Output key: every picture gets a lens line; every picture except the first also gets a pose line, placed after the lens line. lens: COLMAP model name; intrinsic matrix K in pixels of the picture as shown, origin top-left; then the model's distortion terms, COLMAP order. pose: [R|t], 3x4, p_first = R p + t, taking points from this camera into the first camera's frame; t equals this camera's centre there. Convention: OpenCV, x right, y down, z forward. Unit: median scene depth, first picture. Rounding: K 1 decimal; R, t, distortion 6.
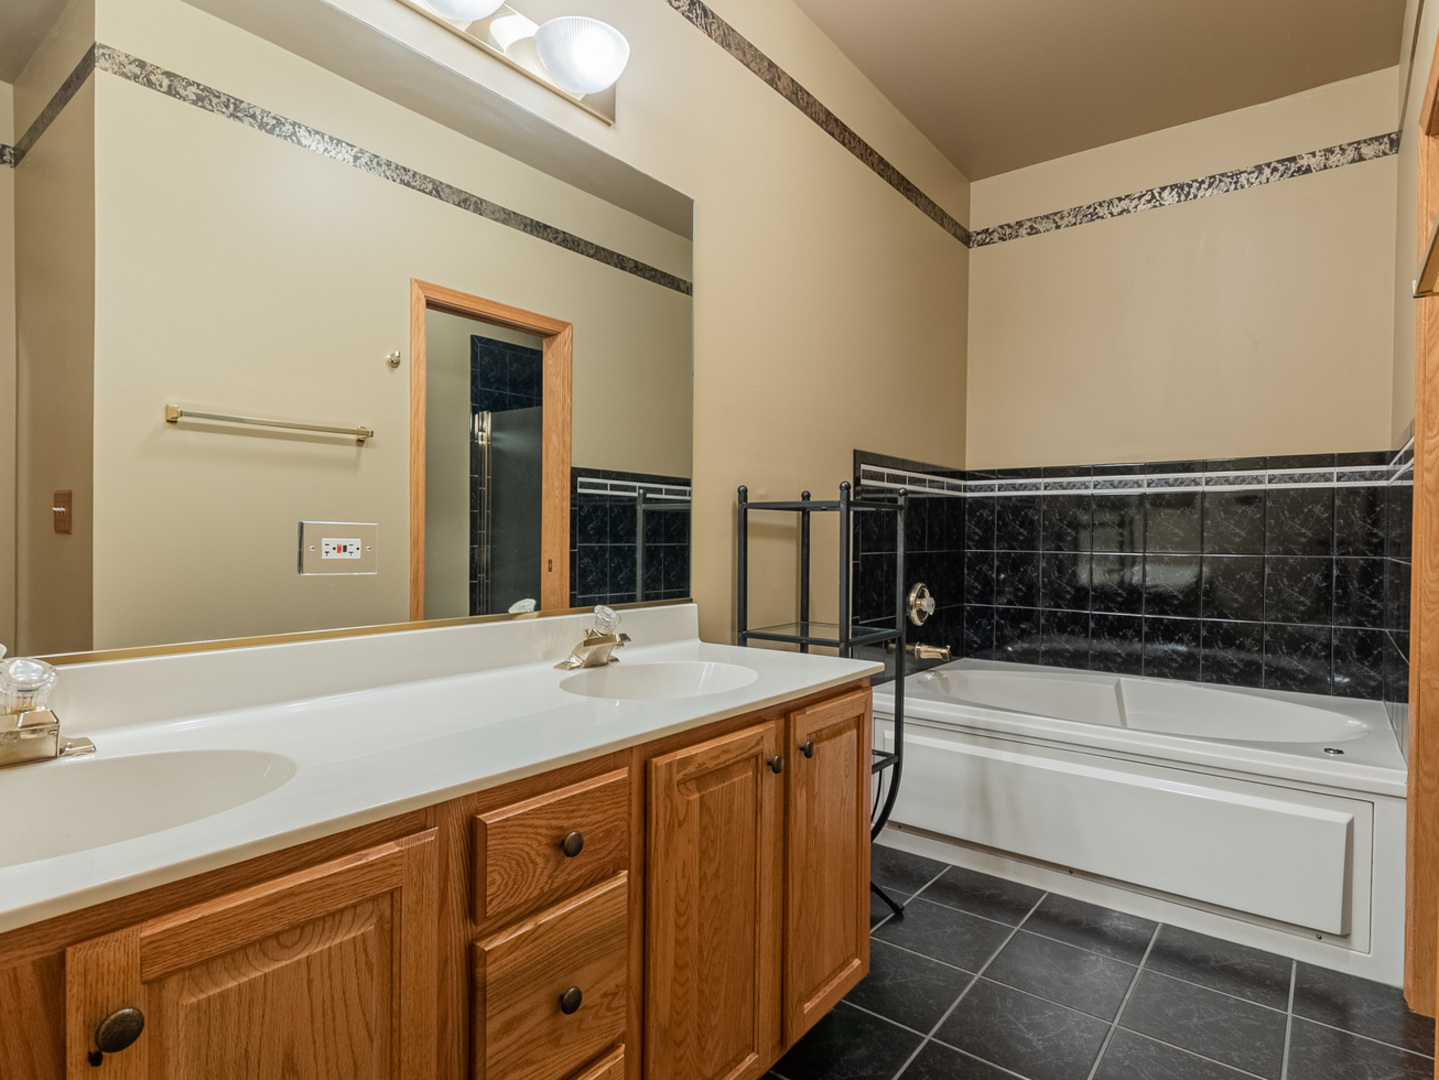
lens RADIAL K [[774.5, 0, 716.5], [0, 774.5, 547.4], [0, 0, 1]] dist [0.003942, -0.000087]
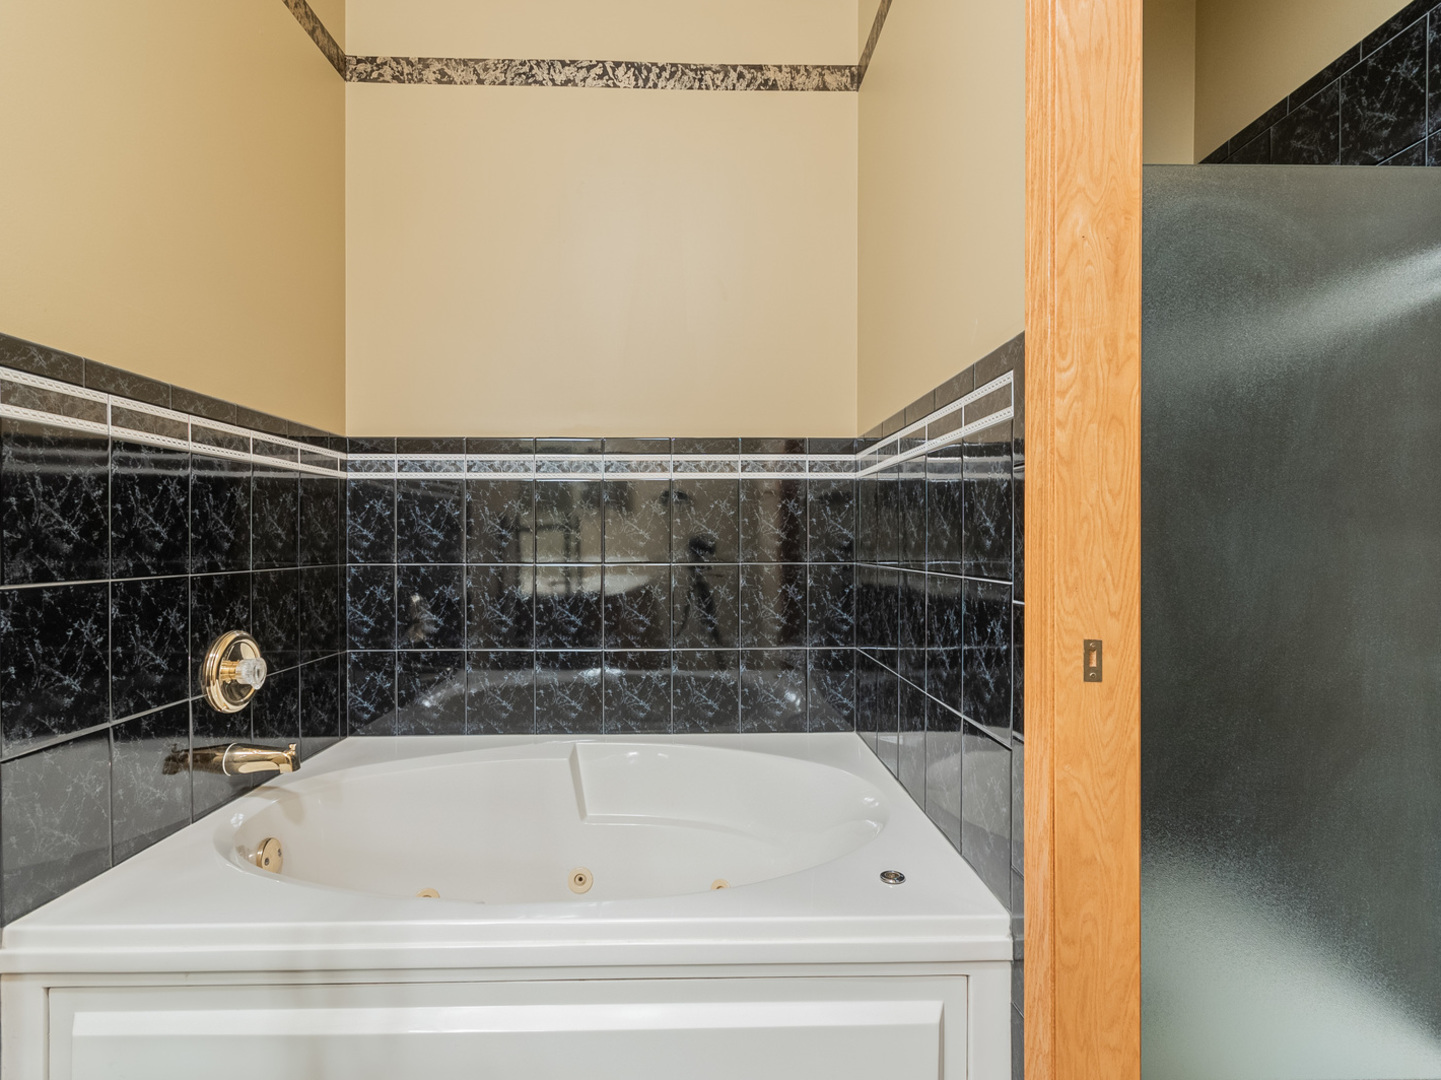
lens RADIAL K [[721.5, 0, 717.0], [0, 721.5, 545.7], [0, 0, 1]] dist [0.002689, -0.000074]
pose [[0.766576, -0.010669, 0.642066, 0.199406], [0.016250, 0.999864, -0.002786, -0.005572], [-0.641949, 0.012569, 0.766645, 0.410323]]
